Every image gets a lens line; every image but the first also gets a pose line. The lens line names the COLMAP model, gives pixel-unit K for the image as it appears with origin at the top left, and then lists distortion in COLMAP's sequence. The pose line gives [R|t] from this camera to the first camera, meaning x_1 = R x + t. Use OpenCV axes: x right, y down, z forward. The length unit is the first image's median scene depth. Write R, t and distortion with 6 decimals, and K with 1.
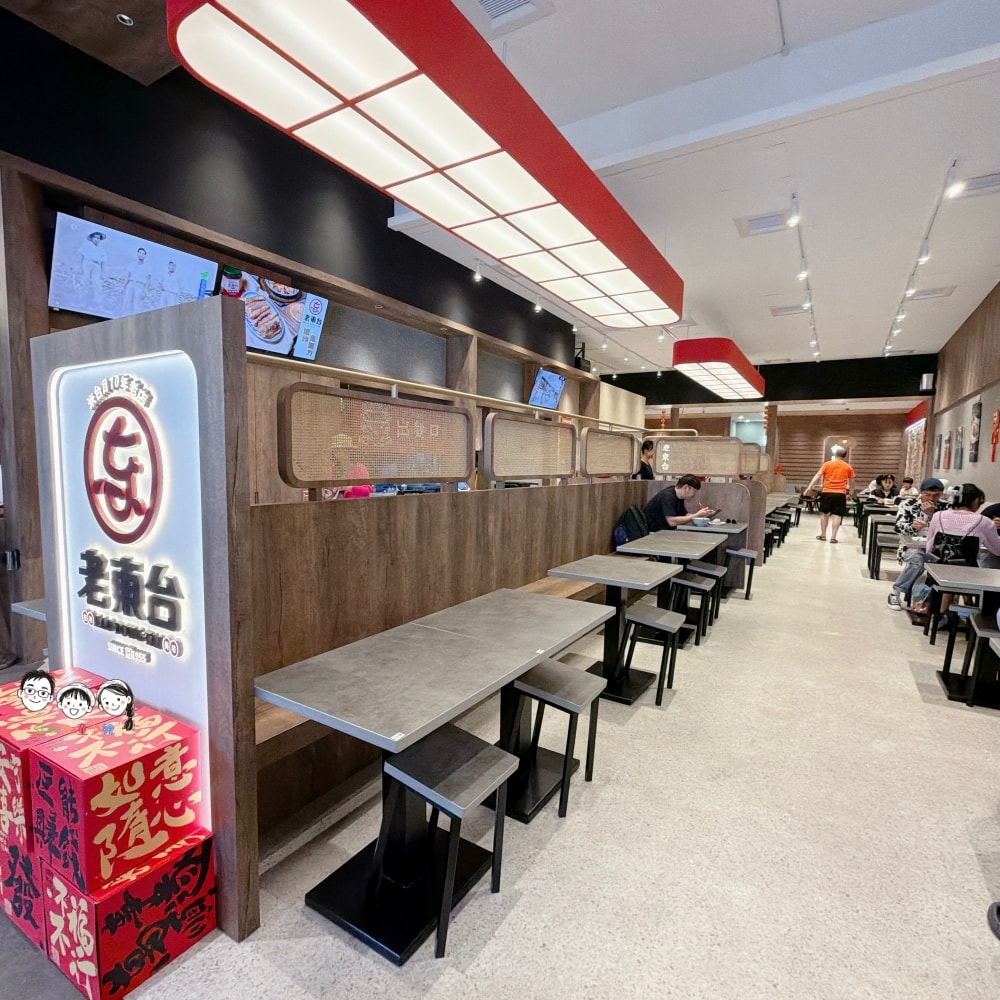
lens RADIAL K [[538.0, 0, 533.4], [0, 538.0, 508.9], [0, 0, 1]] dist [-0.001323, -0.000323]
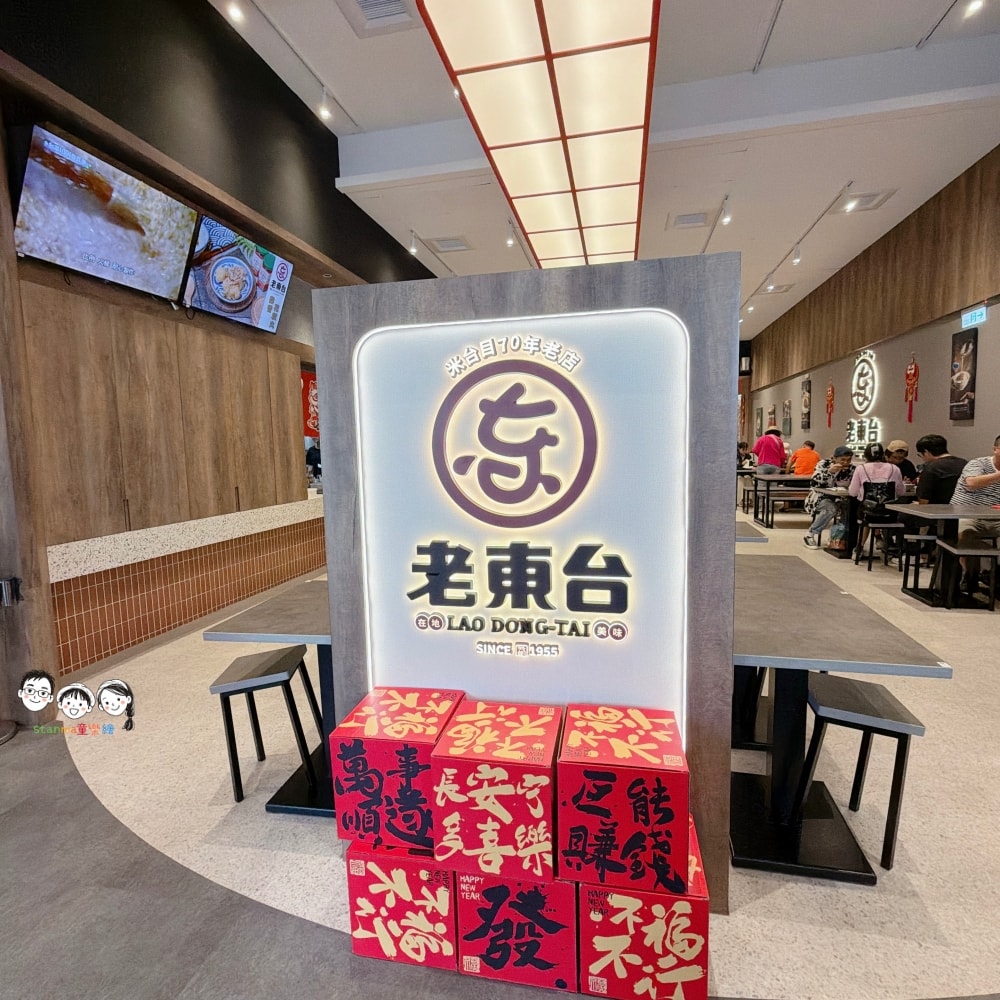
lens RADIAL K [[538.0, 0, 506.8], [0, 538.0, 497.9], [0, 0, 1]] dist [-0.001323, -0.000323]
pose [[0.949578, -0.071651, 0.305233, -0.529550], [0.068824, 0.997428, 0.020028, -0.001230], [-0.305883, 0.001989, 0.952067, 0.083301]]
